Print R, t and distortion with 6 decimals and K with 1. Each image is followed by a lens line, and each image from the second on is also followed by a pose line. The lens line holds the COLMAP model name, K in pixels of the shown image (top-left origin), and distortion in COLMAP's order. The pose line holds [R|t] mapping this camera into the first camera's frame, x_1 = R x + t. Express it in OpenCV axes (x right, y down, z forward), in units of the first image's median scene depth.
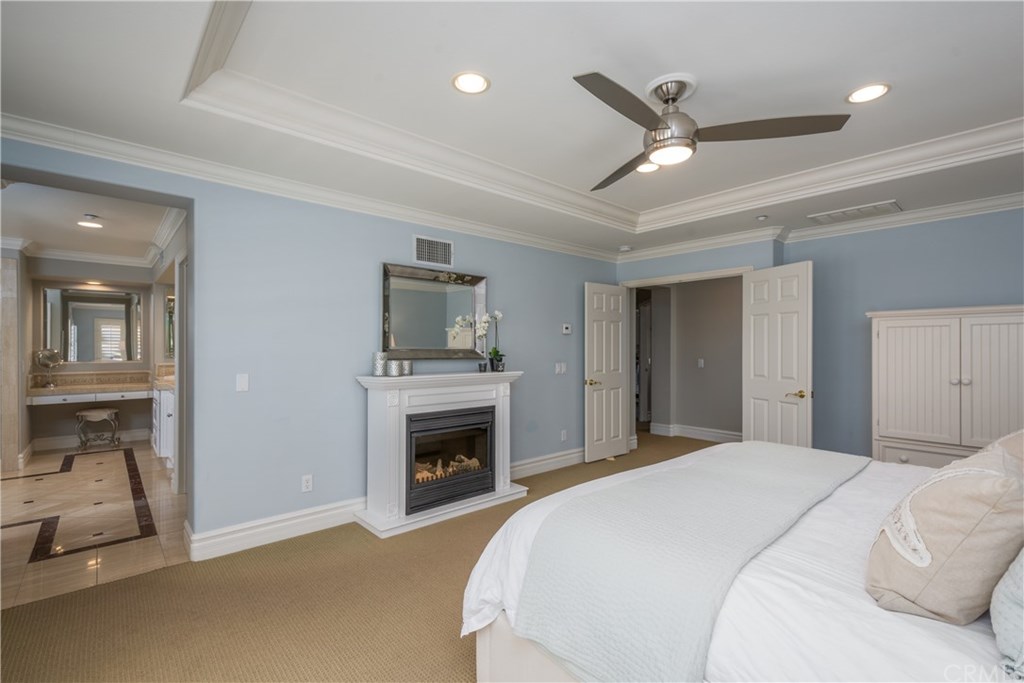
lens RADIAL K [[447.2, 0, 513.3], [0, 447.2, 348.9], [0, 0, 1]] dist [0.001190, 0.000003]
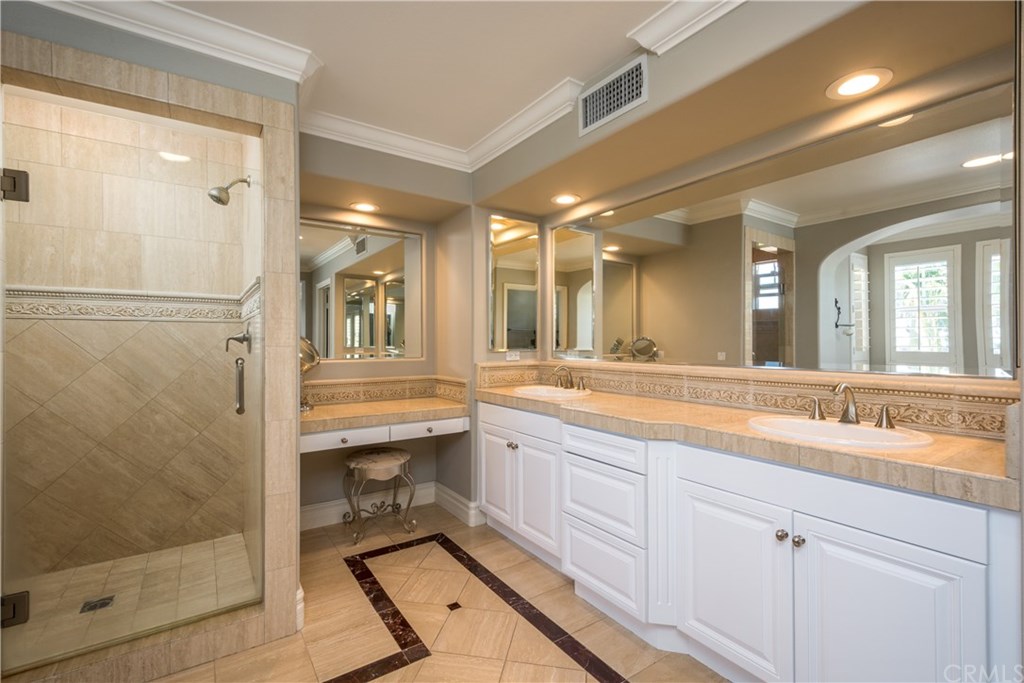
lens RADIAL K [[457.8, 0, 512.0], [0, 457.8, 341.5], [0, 0, 1]] dist [0.009499, -0.000292]
pose [[0.989187, -0.004797, -0.146585, -0.707490], [0.004413, 0.999986, -0.002944, 0.010864], [0.146597, 0.002265, 0.989194, 0.513912]]
